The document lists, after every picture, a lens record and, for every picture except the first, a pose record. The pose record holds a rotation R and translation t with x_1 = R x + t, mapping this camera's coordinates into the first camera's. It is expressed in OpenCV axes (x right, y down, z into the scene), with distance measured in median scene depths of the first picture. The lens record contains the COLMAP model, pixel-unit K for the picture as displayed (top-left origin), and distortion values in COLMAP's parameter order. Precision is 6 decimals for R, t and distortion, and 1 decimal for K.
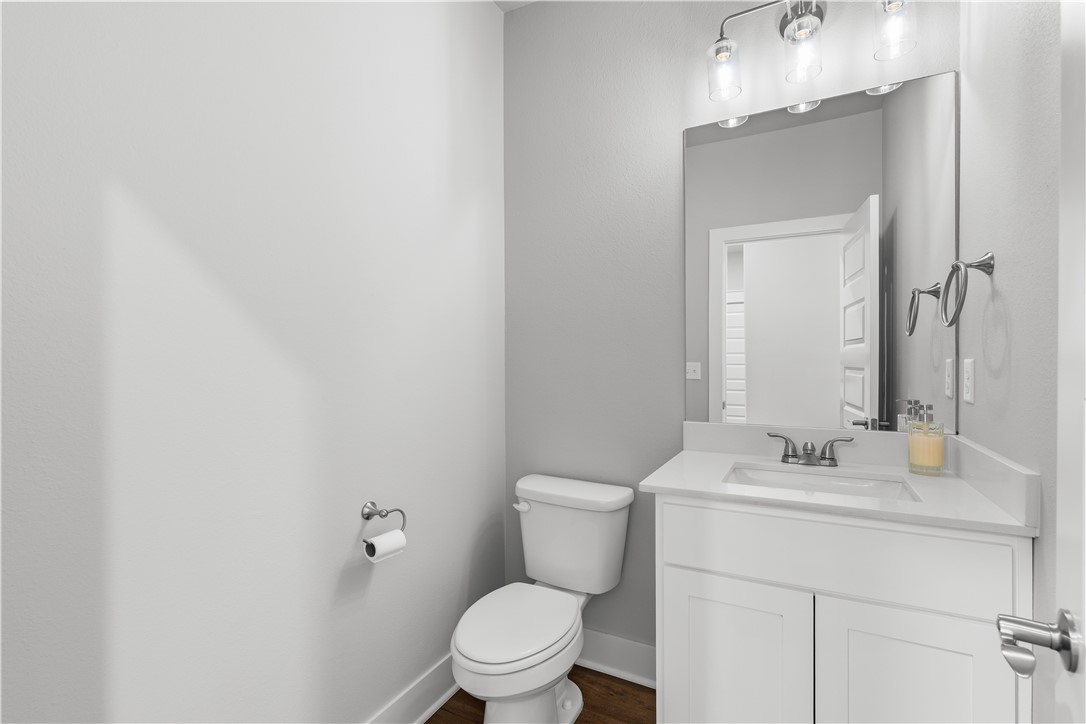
lens RADIAL K [[495.7, 0, 545.5], [0, 495.7, 361.2], [0, 0, 1]] dist [-0.004720, 0.000518]
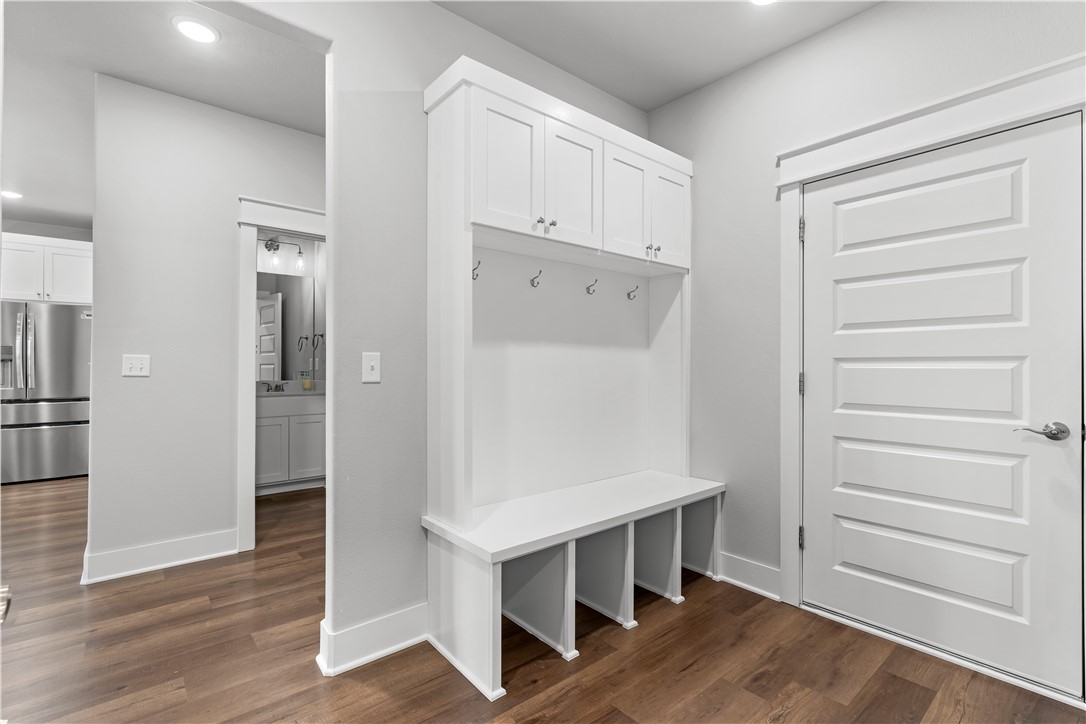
lens RADIAL K [[497.2, 0, 550.6], [0, 497.2, 366.8], [0, 0, 1]] dist [0.000208, -0.000263]
pose [[0.378652, -0.004177, 0.925530, -1.770508], [0.013363, 0.999910, -0.000955, 0.077836], [-0.925443, 0.012730, 0.378673, -1.864910]]
